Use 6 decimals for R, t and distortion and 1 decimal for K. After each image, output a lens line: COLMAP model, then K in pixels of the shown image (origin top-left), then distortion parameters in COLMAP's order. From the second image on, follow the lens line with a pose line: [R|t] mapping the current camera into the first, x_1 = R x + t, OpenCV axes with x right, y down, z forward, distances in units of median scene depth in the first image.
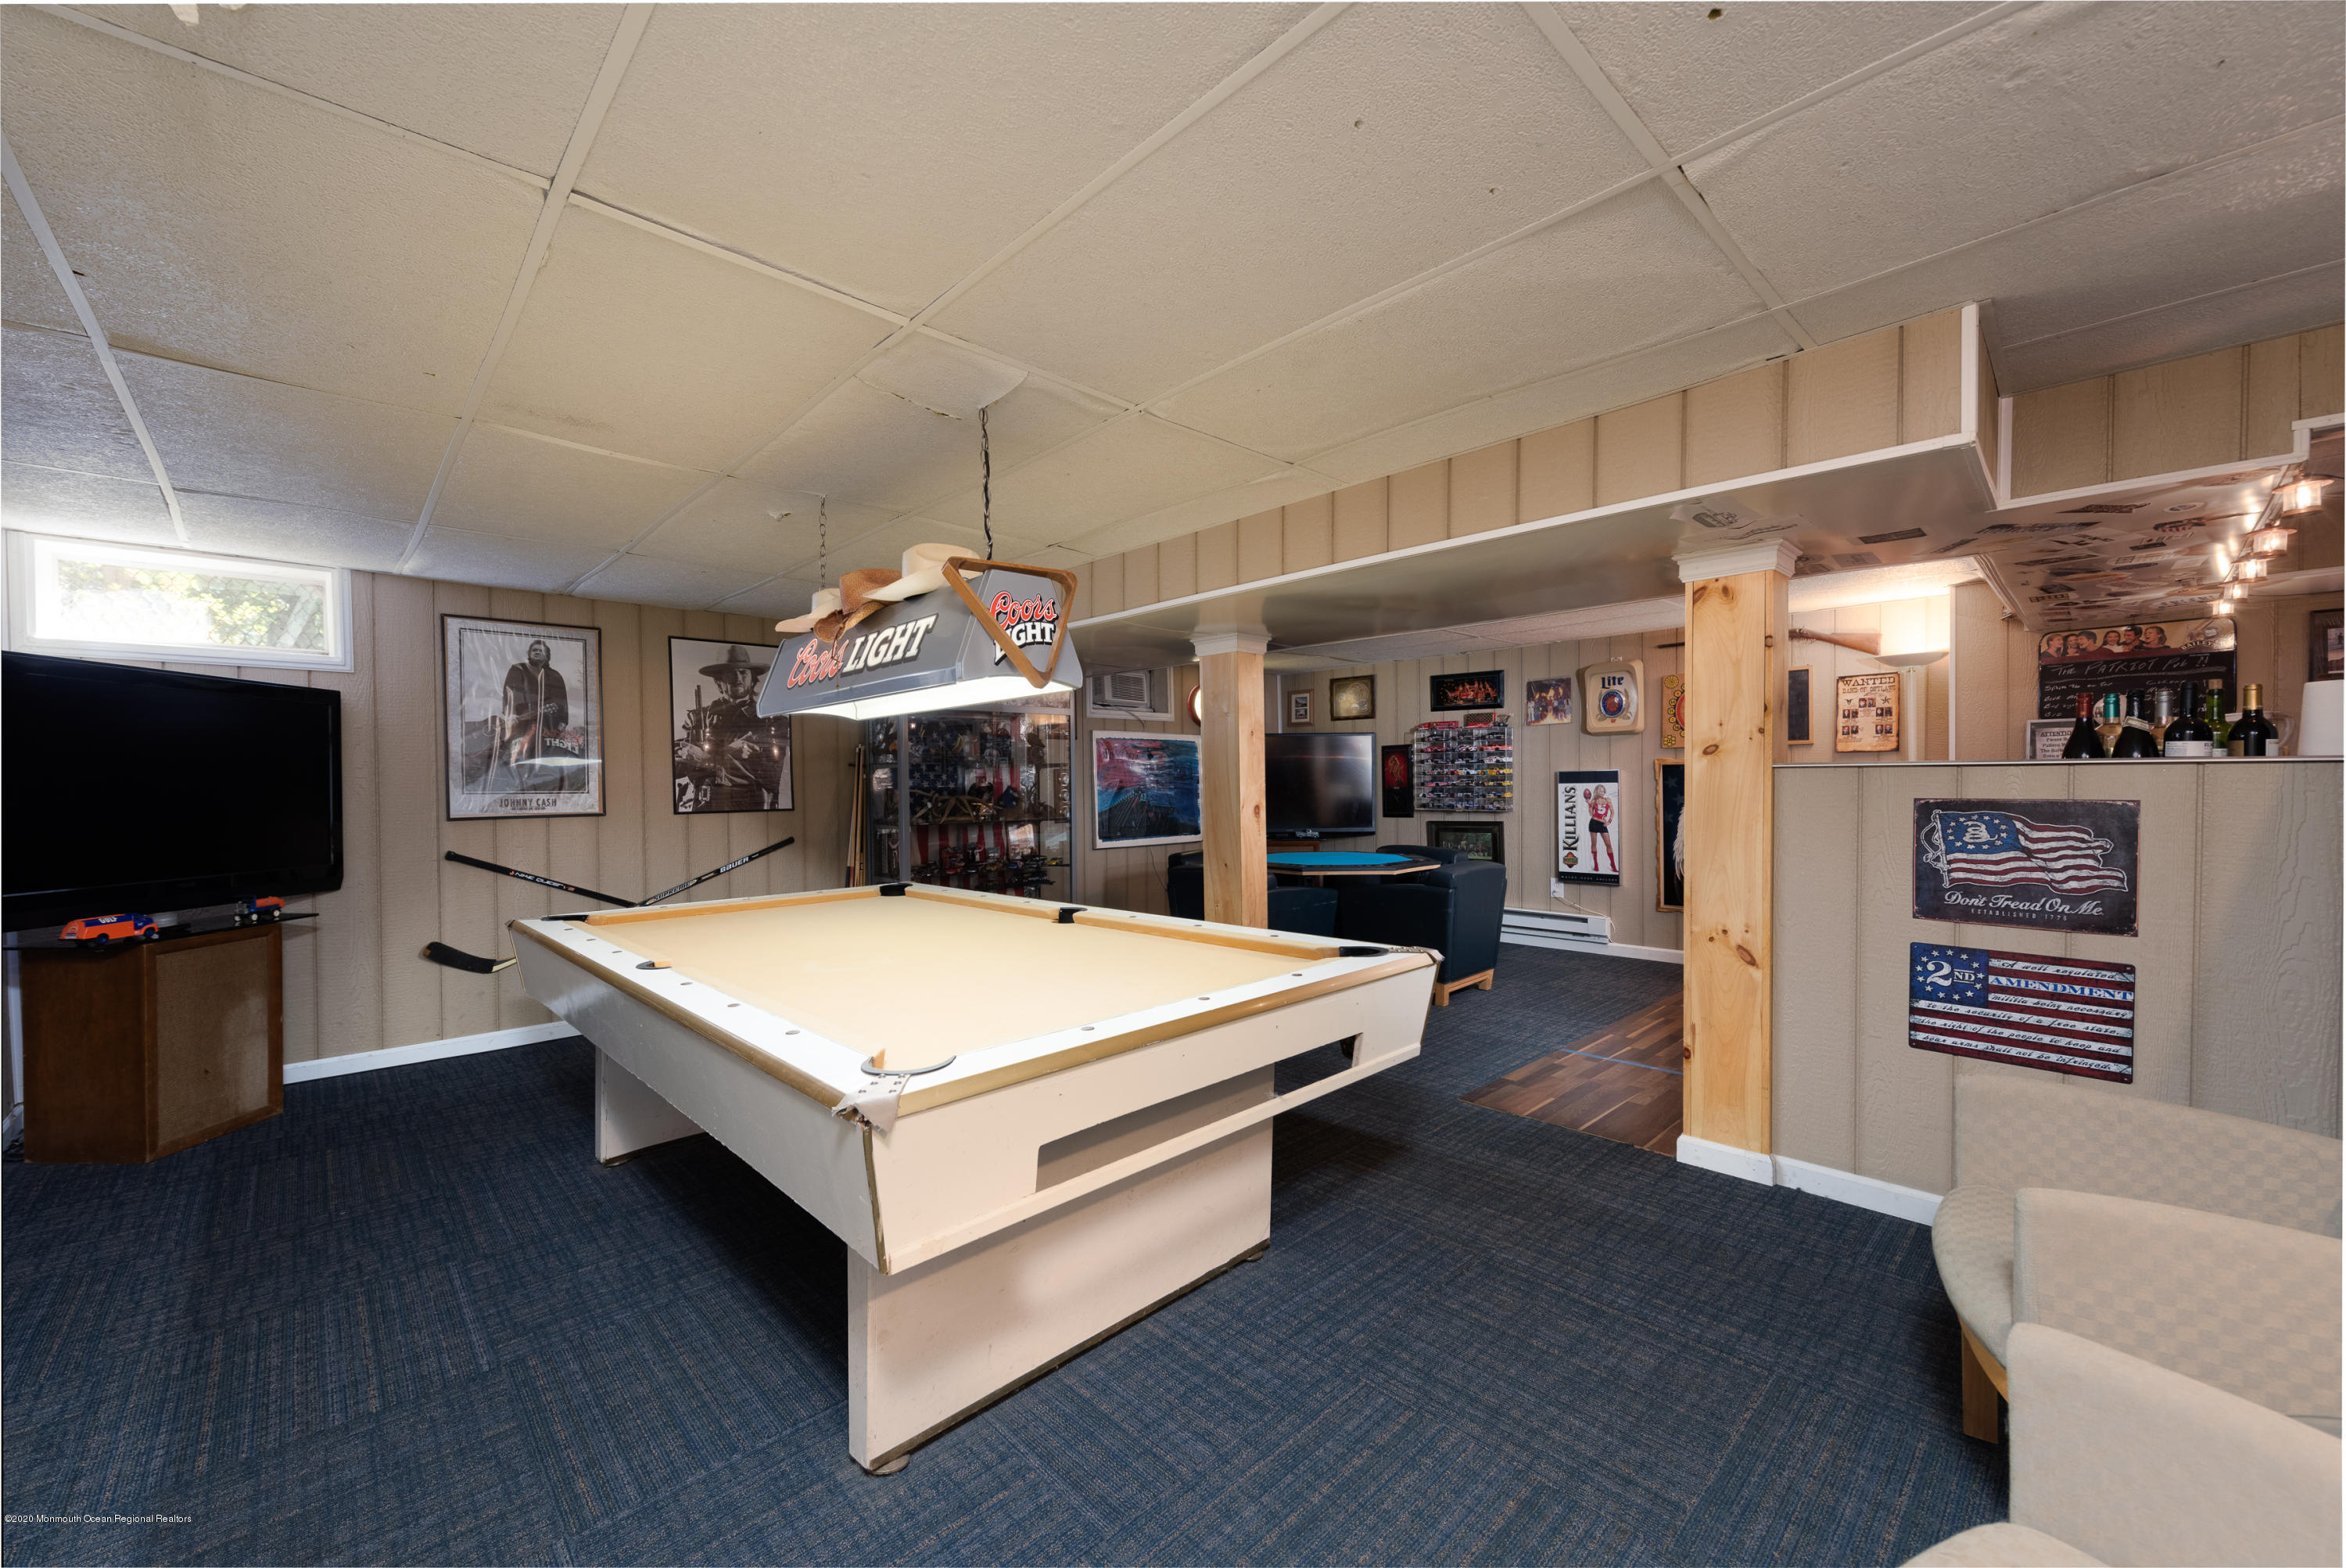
lens RADIAL K [[916.5, 0, 1156.8], [0, 916.5, 787.7], [0, 0, 1]] dist [0.013114, -0.004517]
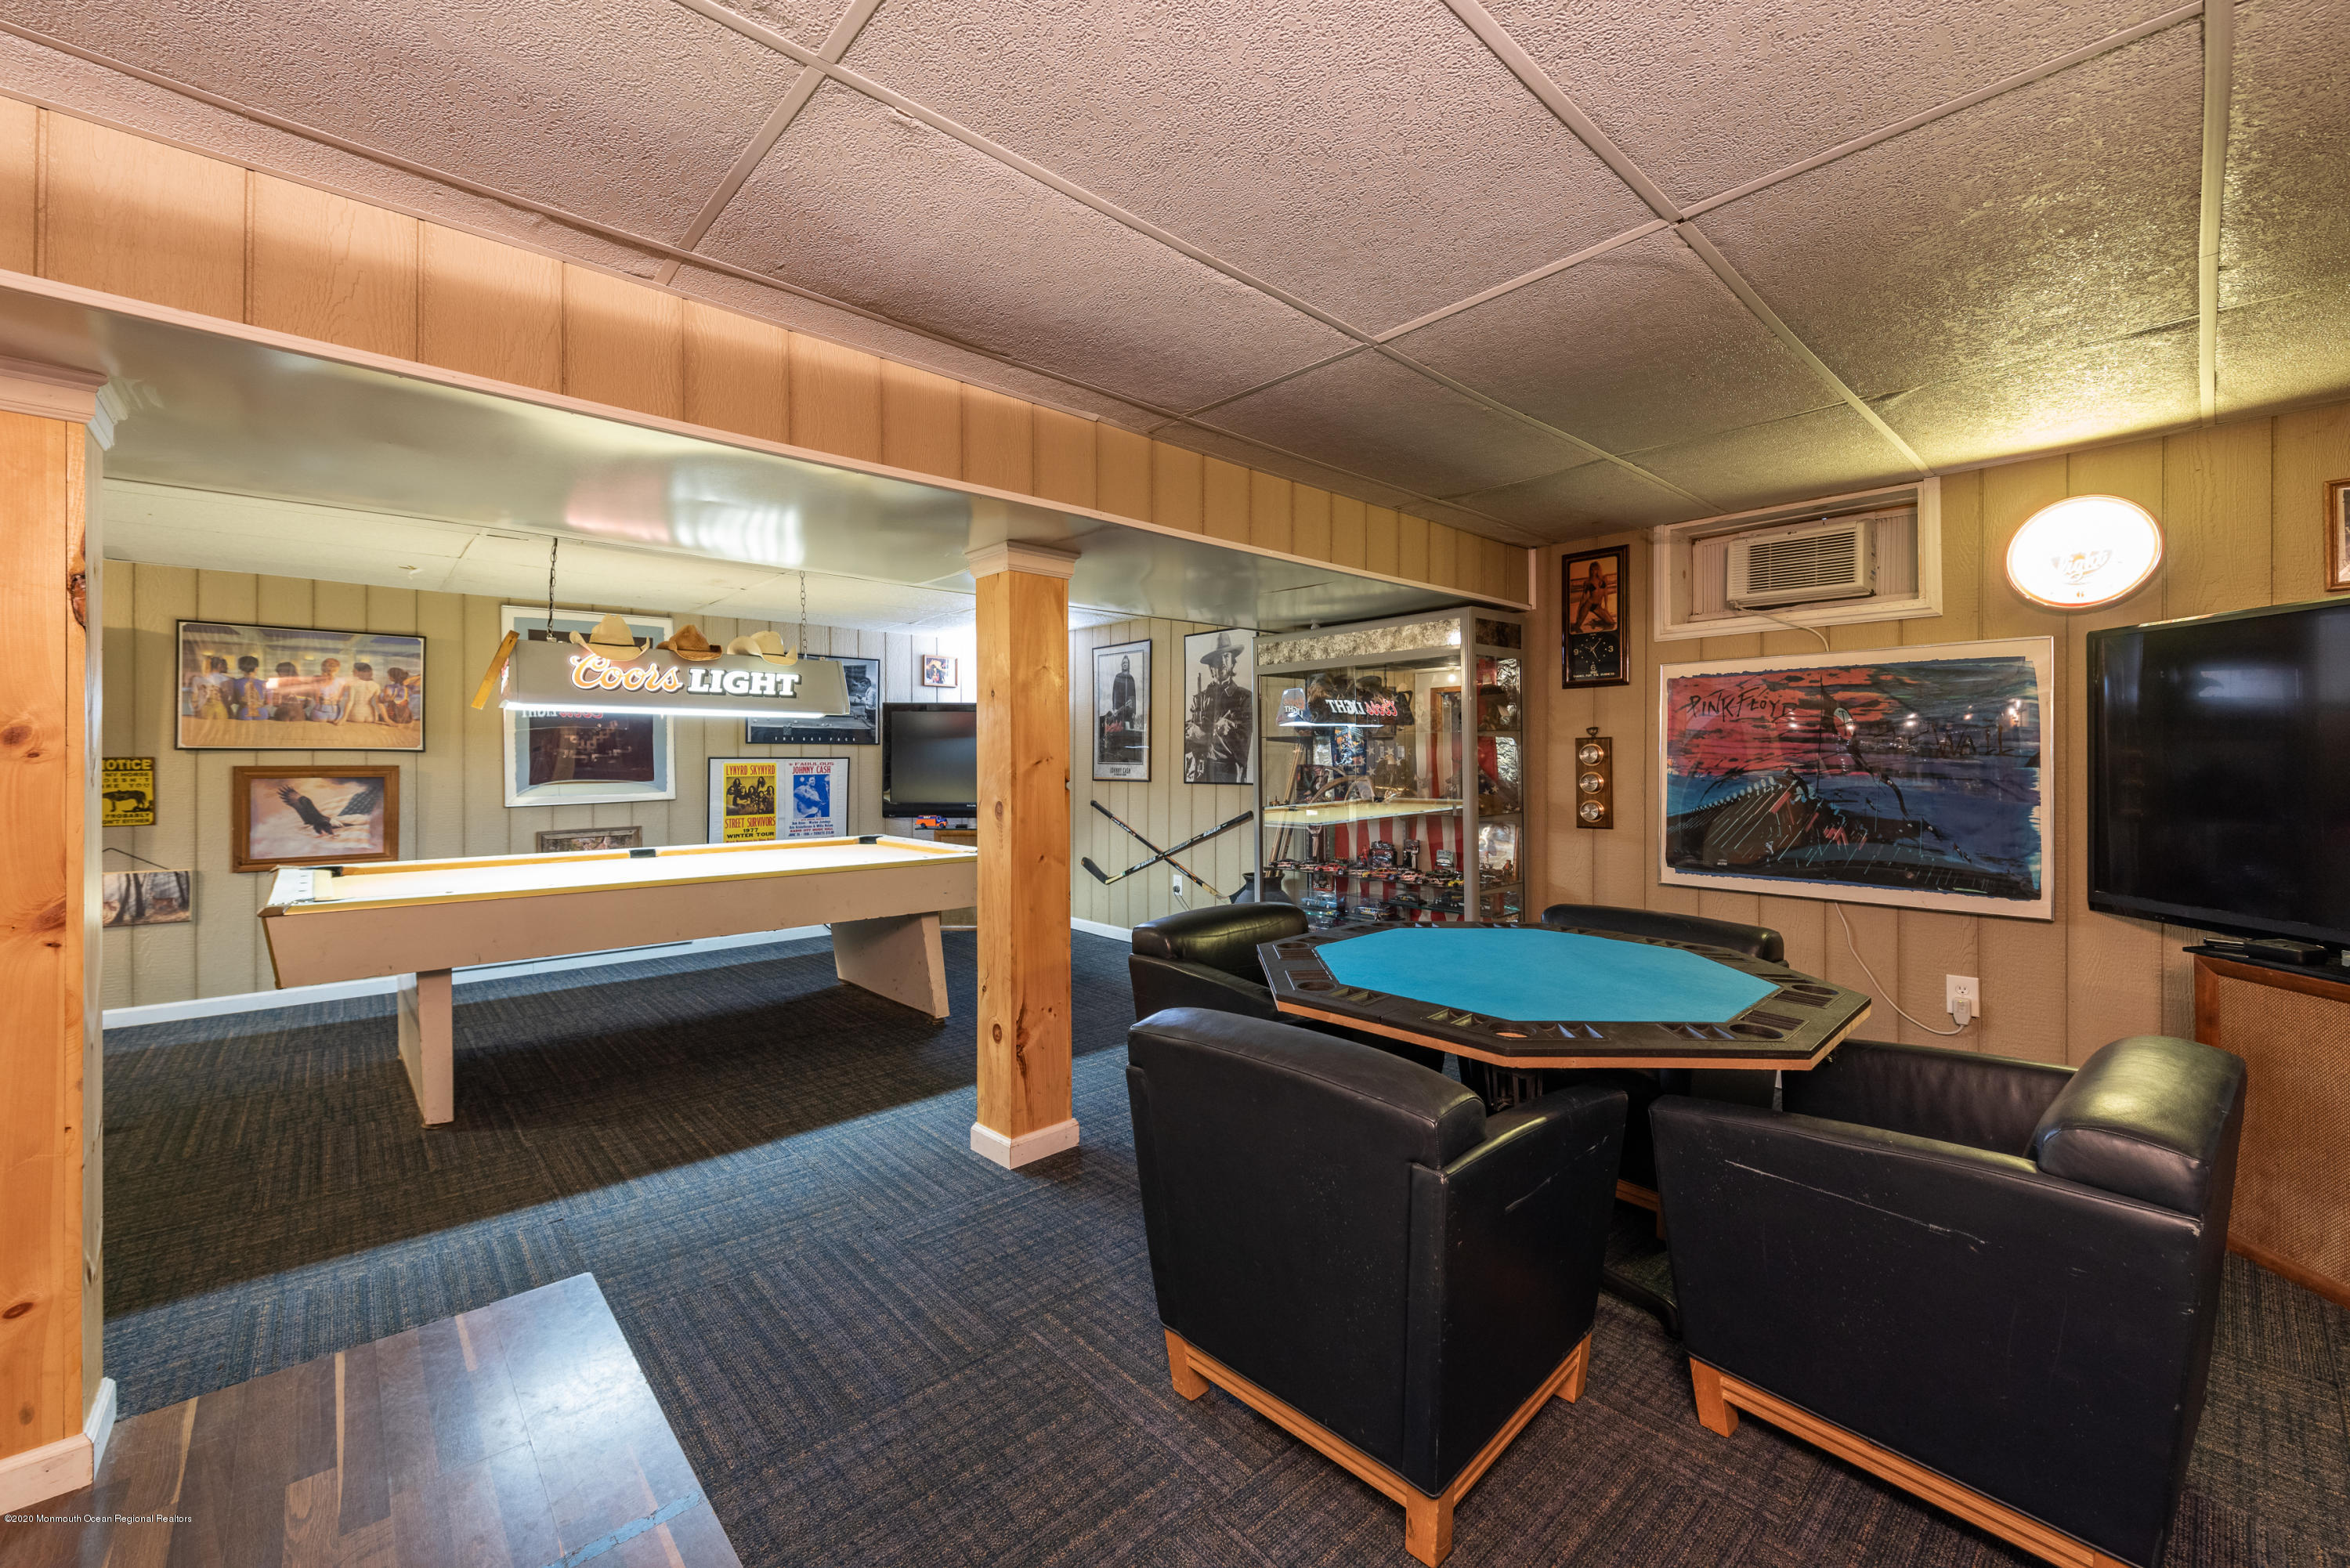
lens RADIAL K [[918.0, 0, 1172.2], [0, 918.0, 765.0], [0, 0, 1]] dist [0.013114, -0.004517]
pose [[-0.020898, 0.010287, -0.999729, 0.654602], [-0.012061, 0.999872, 0.010541, -0.007292], [0.999709, 0.012278, -0.020771, 0.982423]]
